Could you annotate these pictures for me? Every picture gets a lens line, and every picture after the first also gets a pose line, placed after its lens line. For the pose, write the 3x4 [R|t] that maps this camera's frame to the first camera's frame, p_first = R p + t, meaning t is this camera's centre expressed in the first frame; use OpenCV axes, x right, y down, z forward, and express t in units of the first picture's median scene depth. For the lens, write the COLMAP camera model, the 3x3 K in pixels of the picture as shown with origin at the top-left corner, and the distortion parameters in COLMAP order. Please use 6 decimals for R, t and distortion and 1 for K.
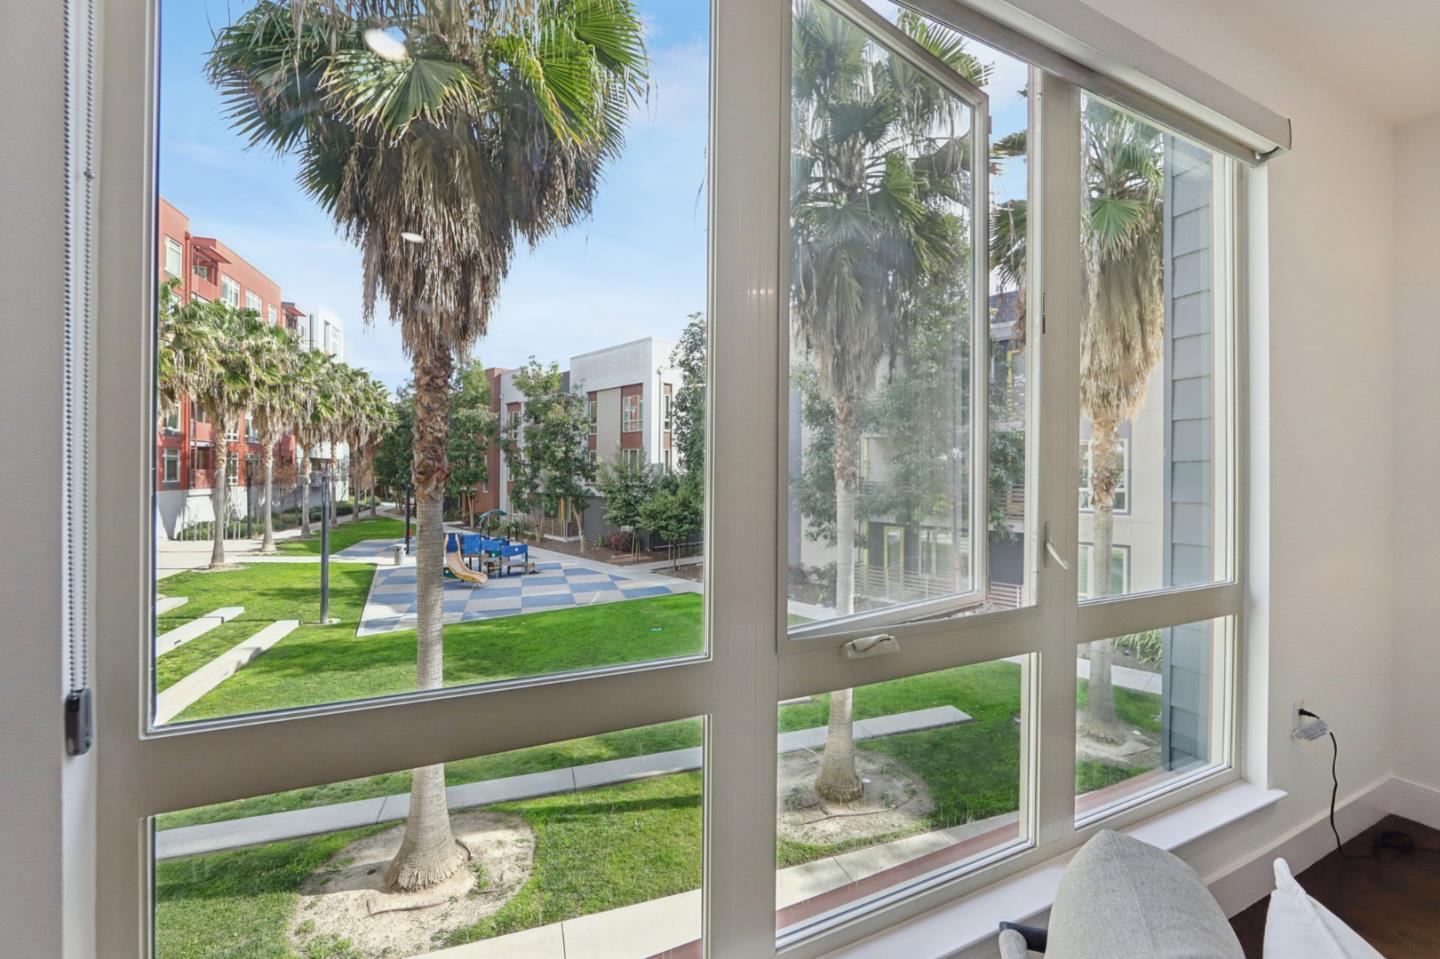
lens RADIAL K [[576.5, 0, 726.8], [0, 576.5, 459.9], [0, 0, 1]] dist [-0.014678, 0.003203]
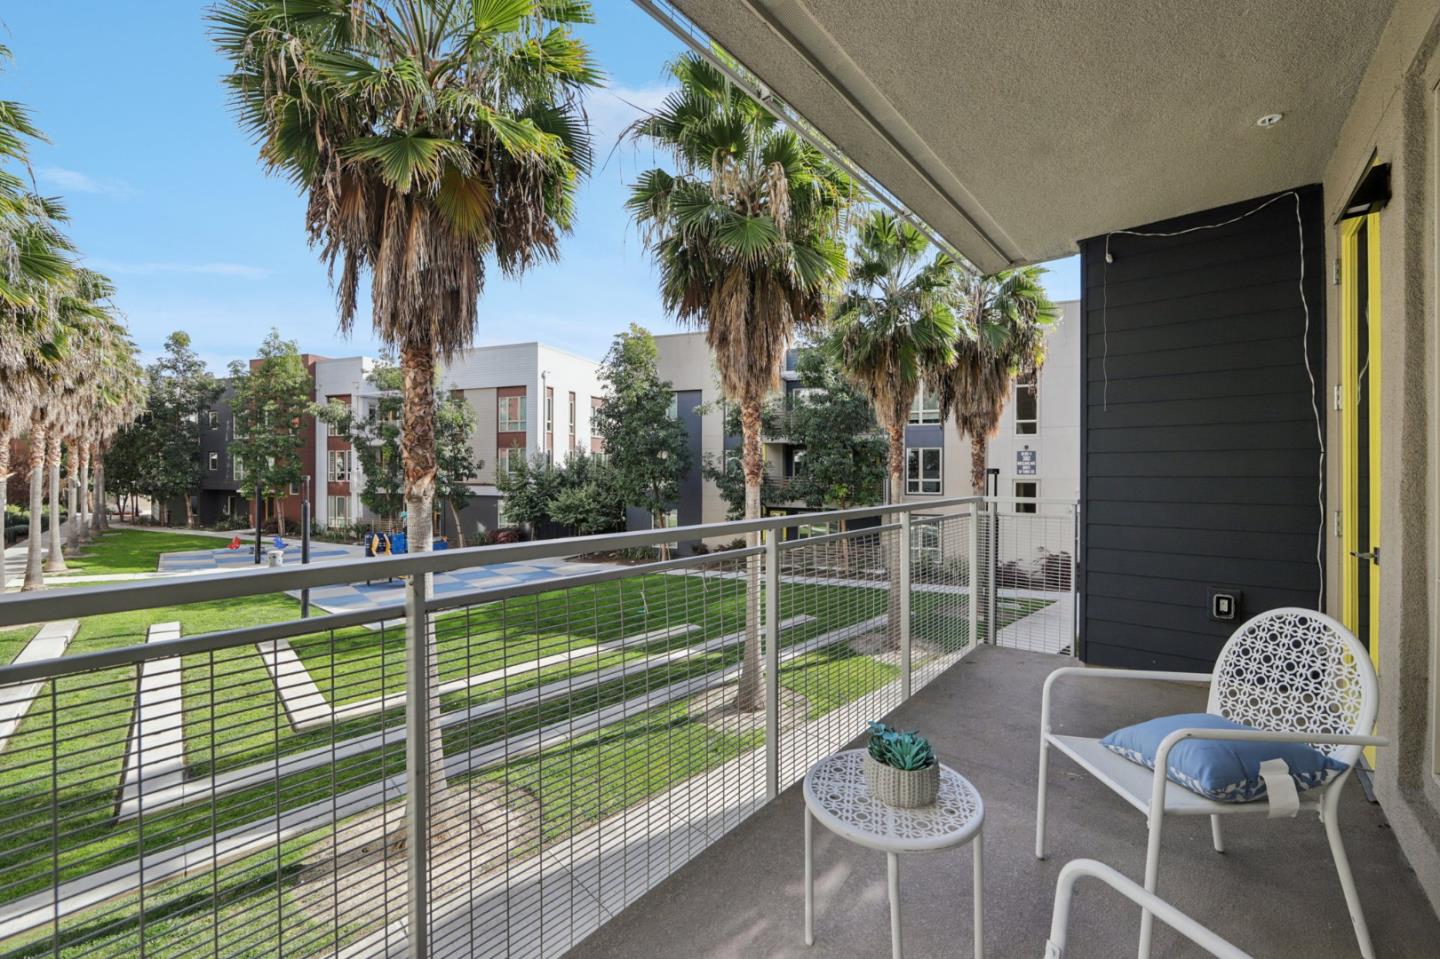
lens RADIAL K [[576.5, 0, 730.5], [0, 576.5, 473.5], [0, 0, 1]] dist [-0.014678, 0.003203]
pose [[0.910382, -0.005691, 0.413729, -0.326624], [-0.004753, 0.999696, 0.024210, -0.001574], [-0.413741, -0.024006, 0.910078, -0.134378]]
